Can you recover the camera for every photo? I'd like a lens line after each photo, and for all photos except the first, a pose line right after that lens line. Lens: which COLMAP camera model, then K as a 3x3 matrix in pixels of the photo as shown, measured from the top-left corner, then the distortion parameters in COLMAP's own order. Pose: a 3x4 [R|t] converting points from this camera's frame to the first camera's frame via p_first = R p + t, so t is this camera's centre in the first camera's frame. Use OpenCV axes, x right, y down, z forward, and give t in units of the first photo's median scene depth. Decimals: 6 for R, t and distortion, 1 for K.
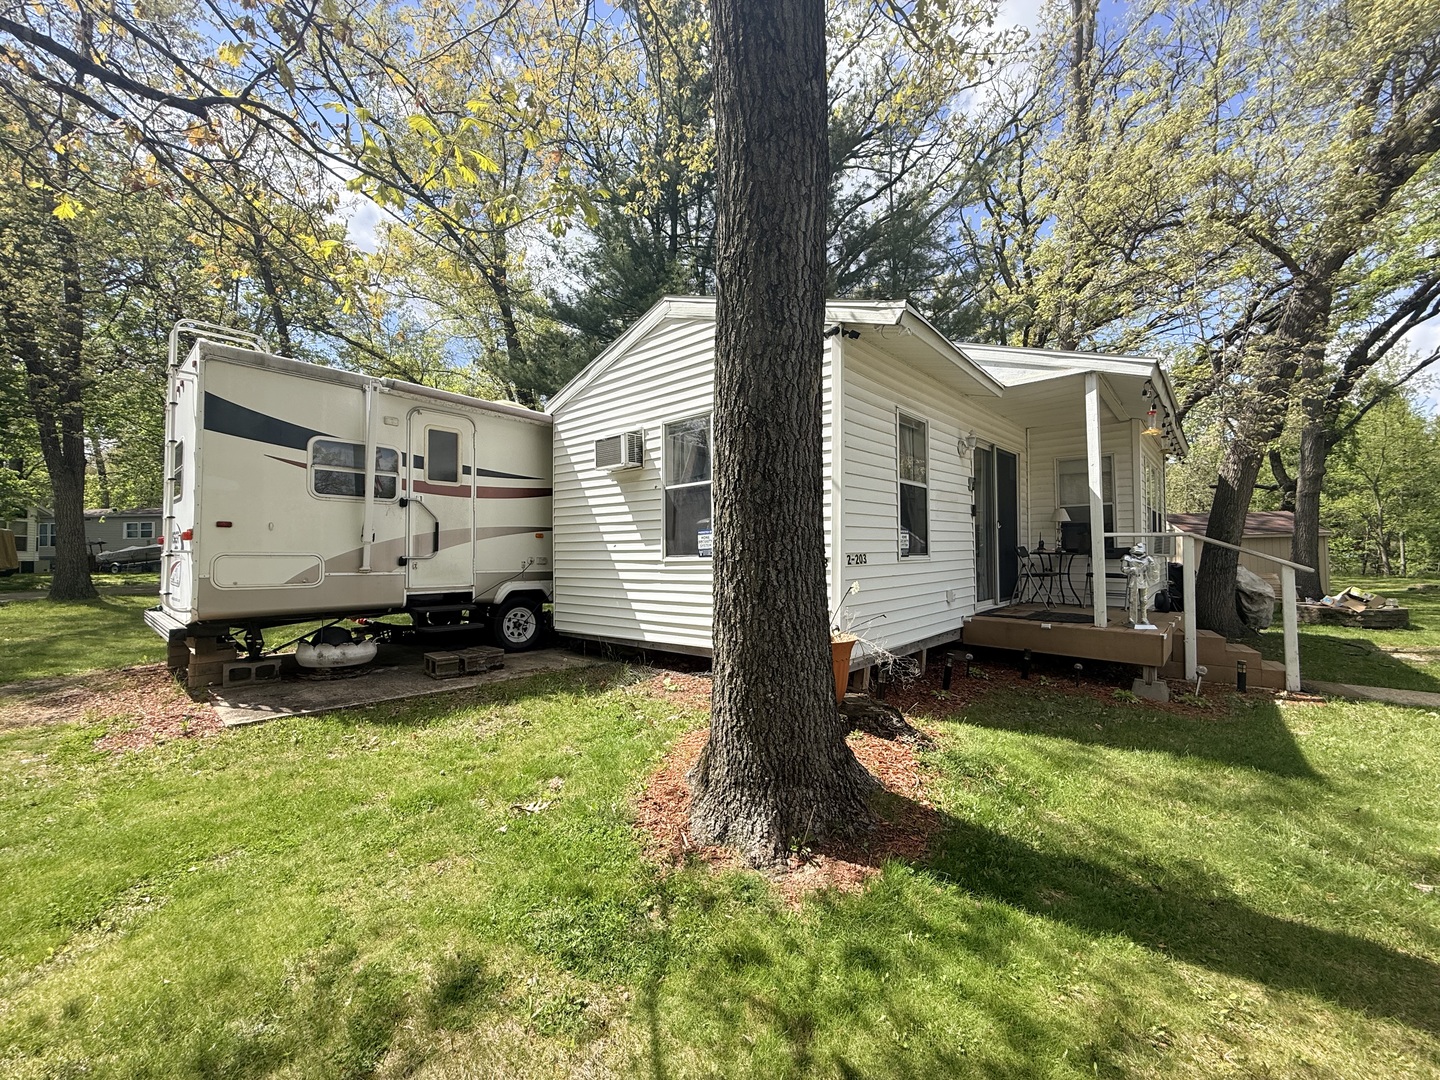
lens RADIAL K [[573.1, 0, 720.0], [0, 573.1, 540.0], [0, 0, 1]] dist [-0.001779, 0.000500]
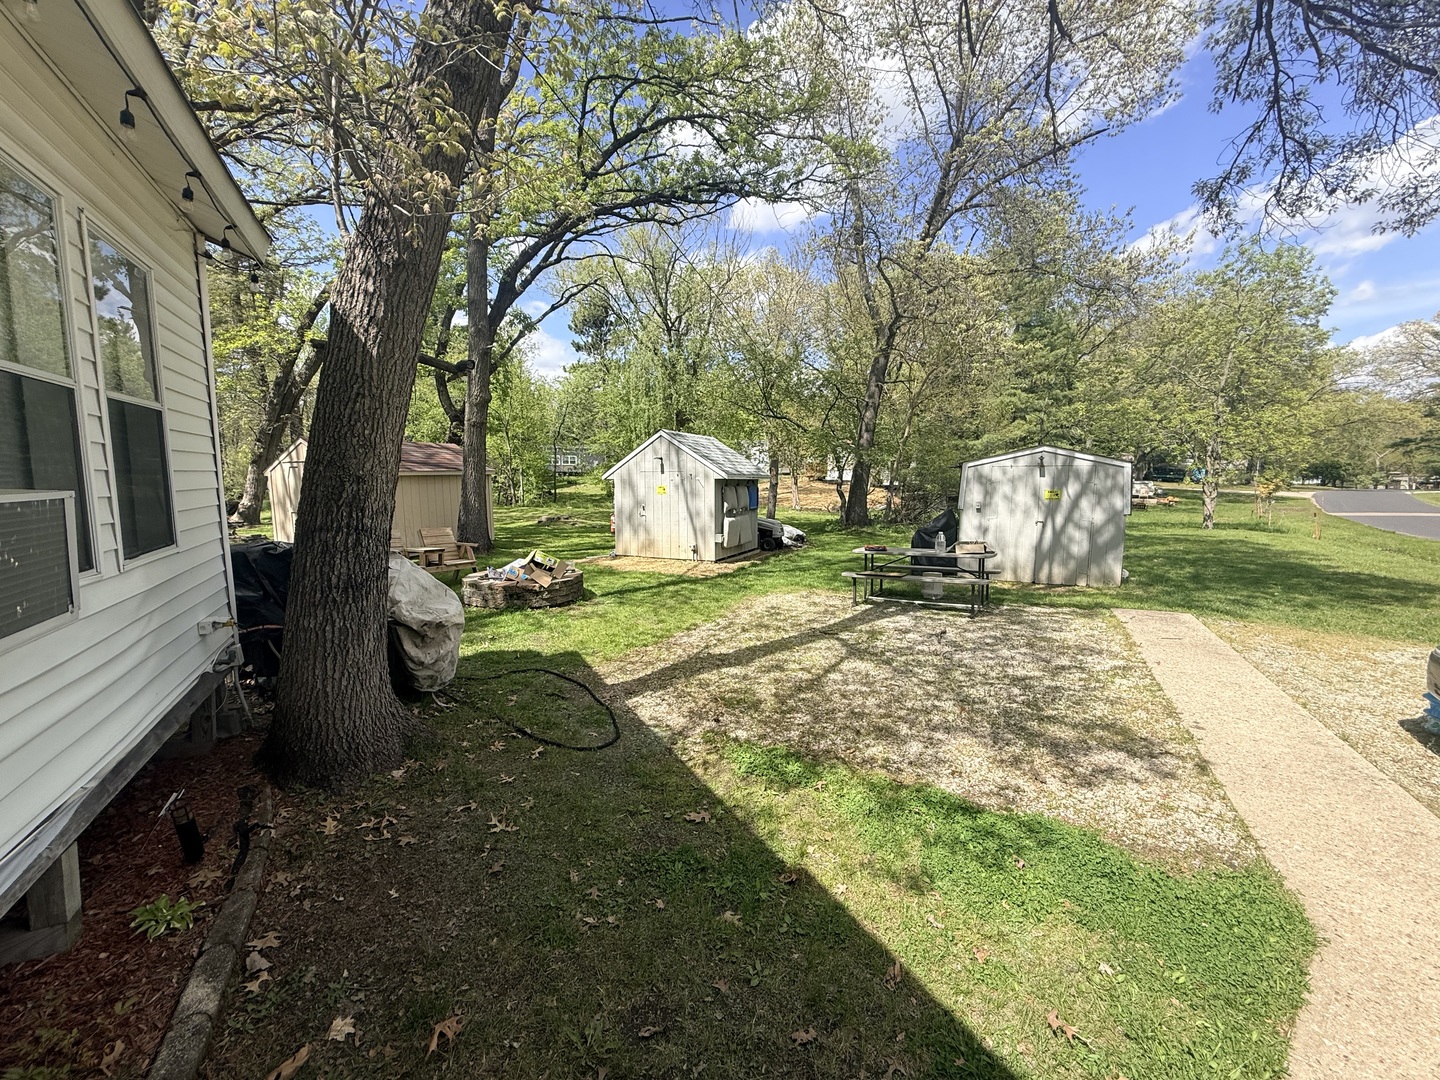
lens RADIAL K [[573.1, 0, 720.0], [0, 573.1, 540.0], [0, 0, 1]] dist [-0.001779, 0.000500]
pose [[0.338480, -0.095019, 0.936164, 0.327208], [-0.021213, 0.993865, 0.108545, -0.010065], [-0.940734, -0.056599, 0.334388, 0.349761]]
